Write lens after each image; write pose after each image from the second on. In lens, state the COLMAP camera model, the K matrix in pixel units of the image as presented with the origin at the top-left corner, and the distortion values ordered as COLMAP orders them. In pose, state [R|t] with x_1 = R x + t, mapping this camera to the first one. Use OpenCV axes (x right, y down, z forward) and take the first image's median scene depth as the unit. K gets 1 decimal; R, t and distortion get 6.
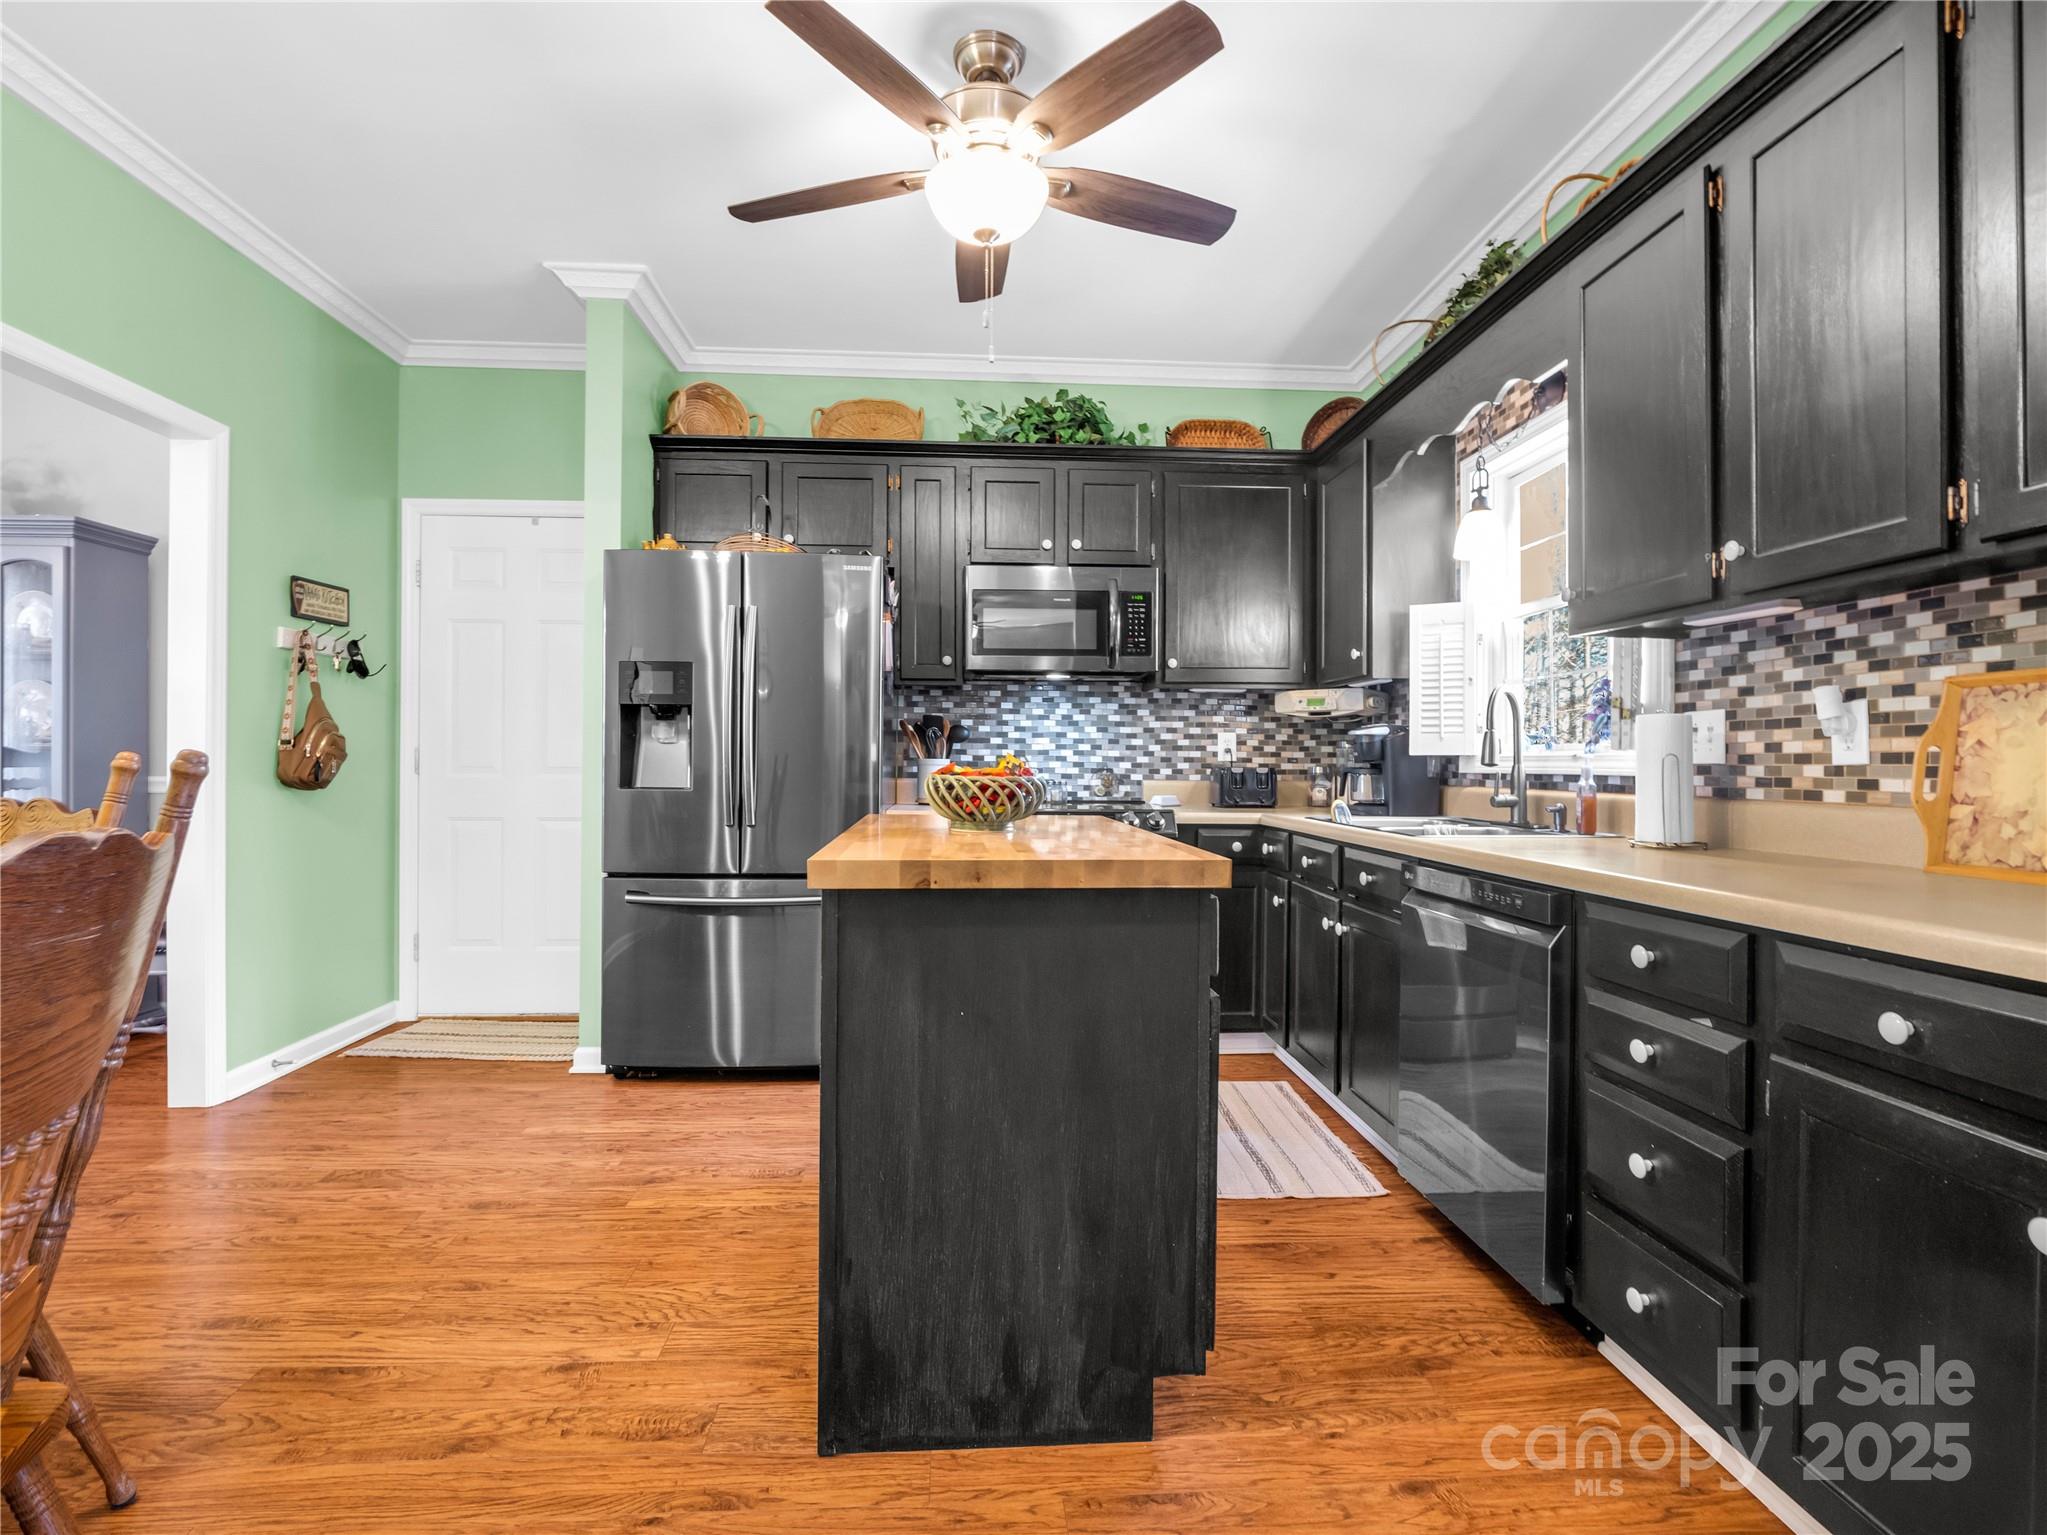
lens RADIAL K [[1027.5, 0, 1021.1], [0, 1027.5, 760.0], [0, 0, 1]] dist [0.001574, -0.013146]
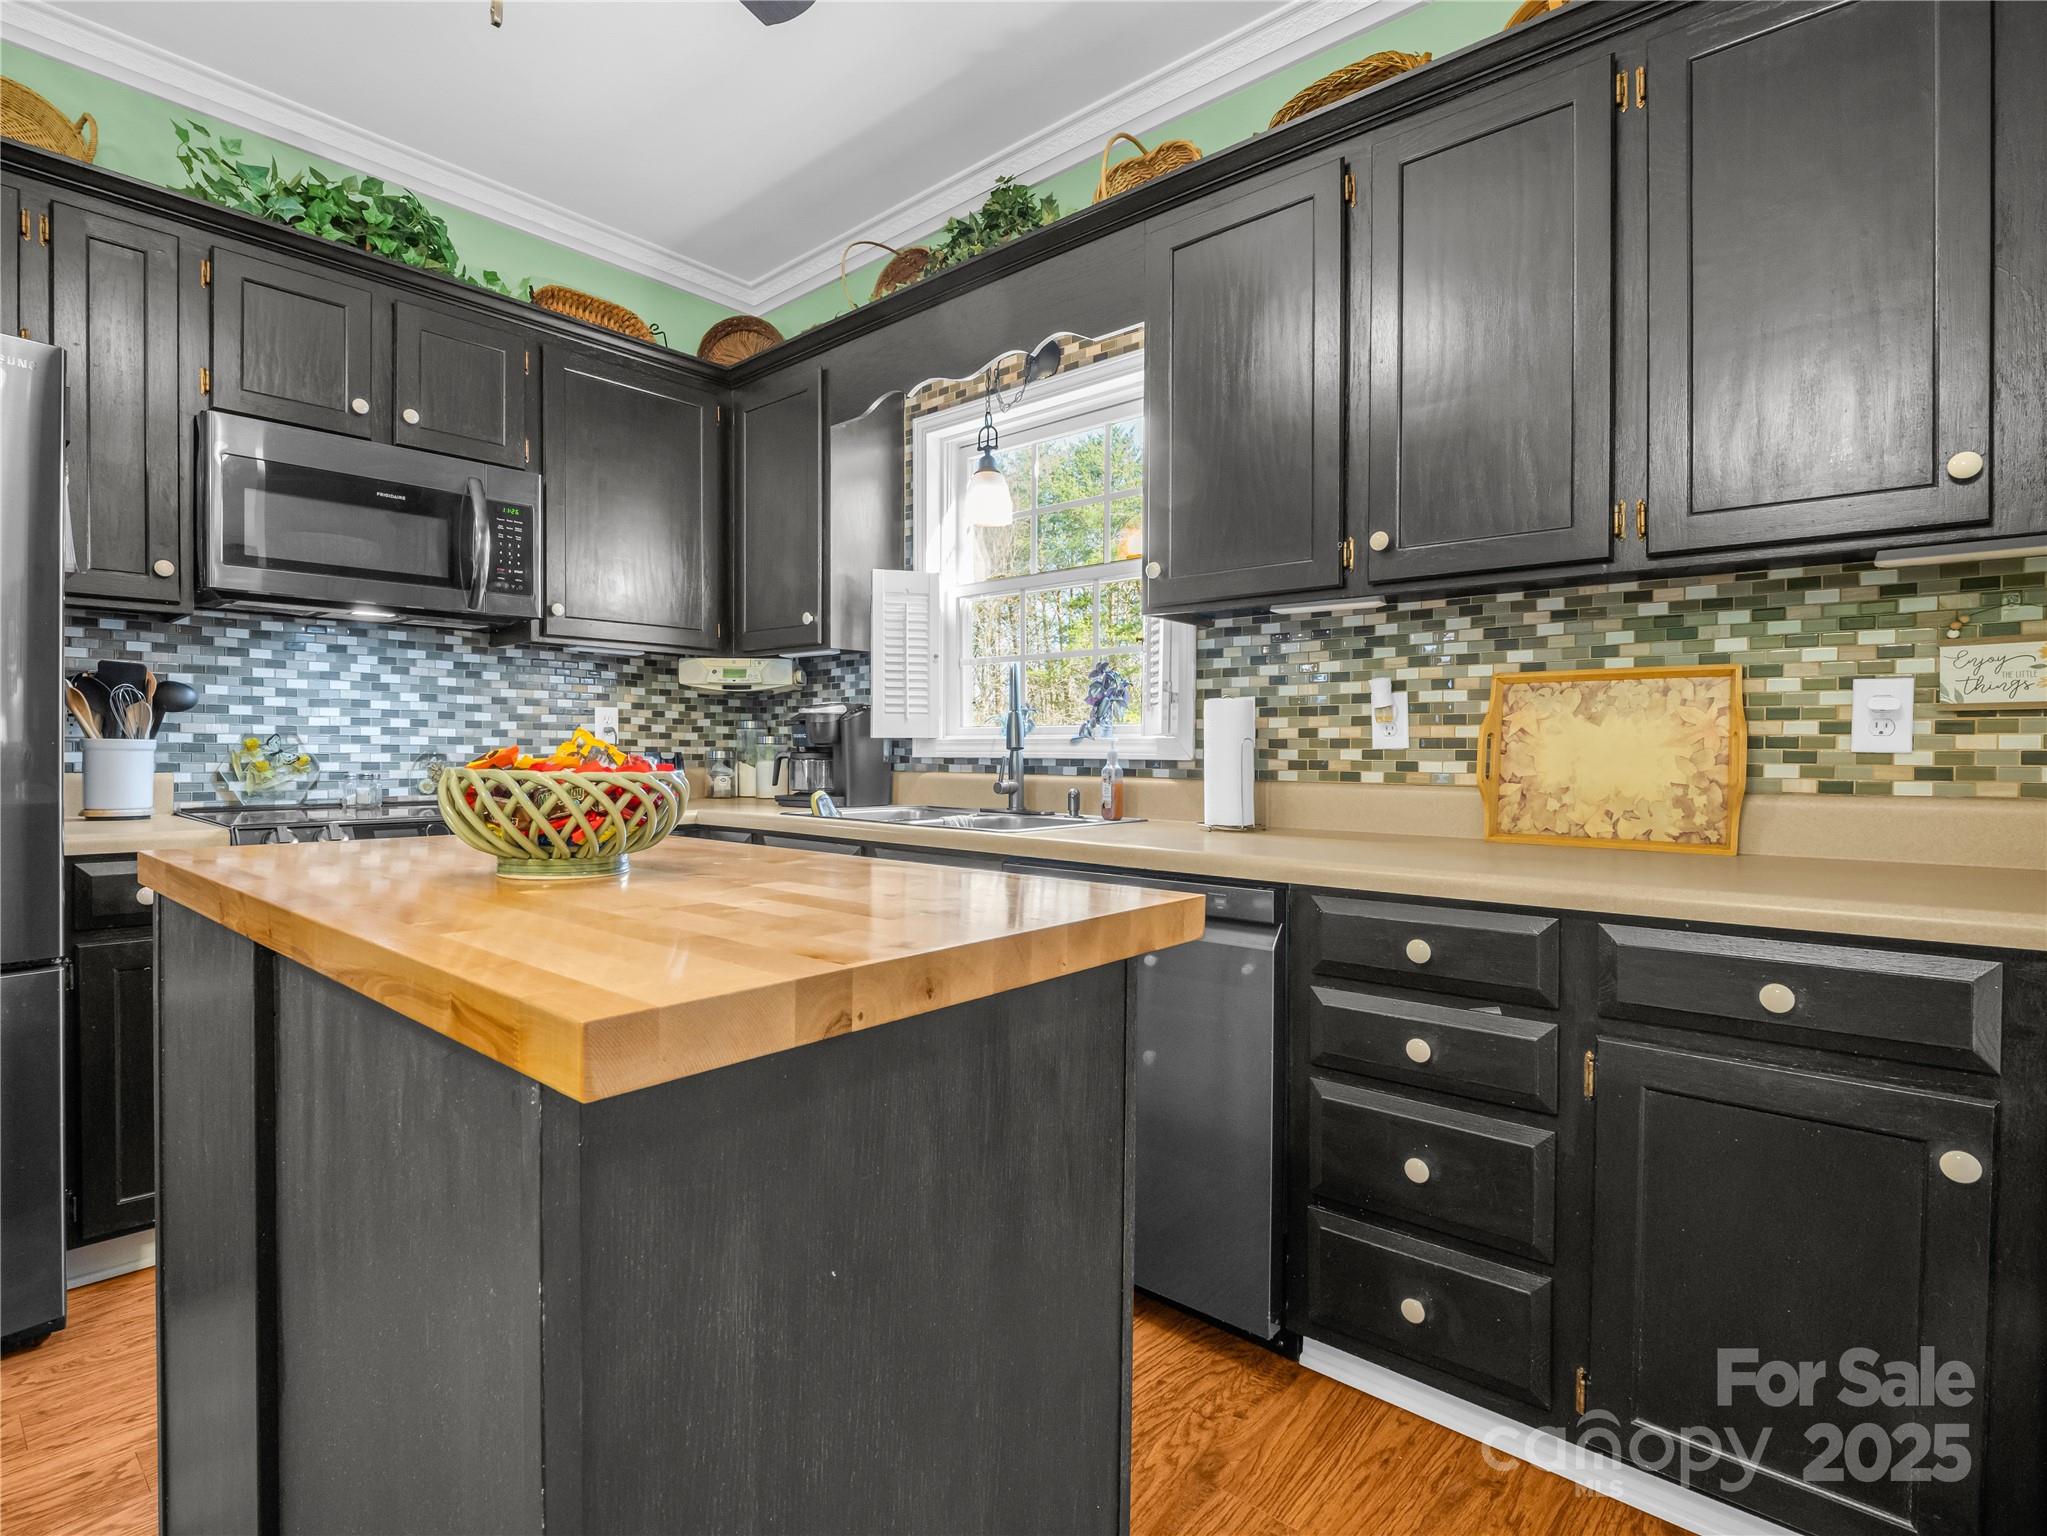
lens RADIAL K [[1027.5, 0, 1021.1], [0, 1027.5, 760.5], [0, 0, 1]] dist [0.001574, -0.013146]
pose [[0.704754, -0.008363, 0.709402, -0.141980], [-0.003502, 0.999877, 0.015267, 0.000767], [-0.709443, -0.013243, 0.704639, 0.253391]]
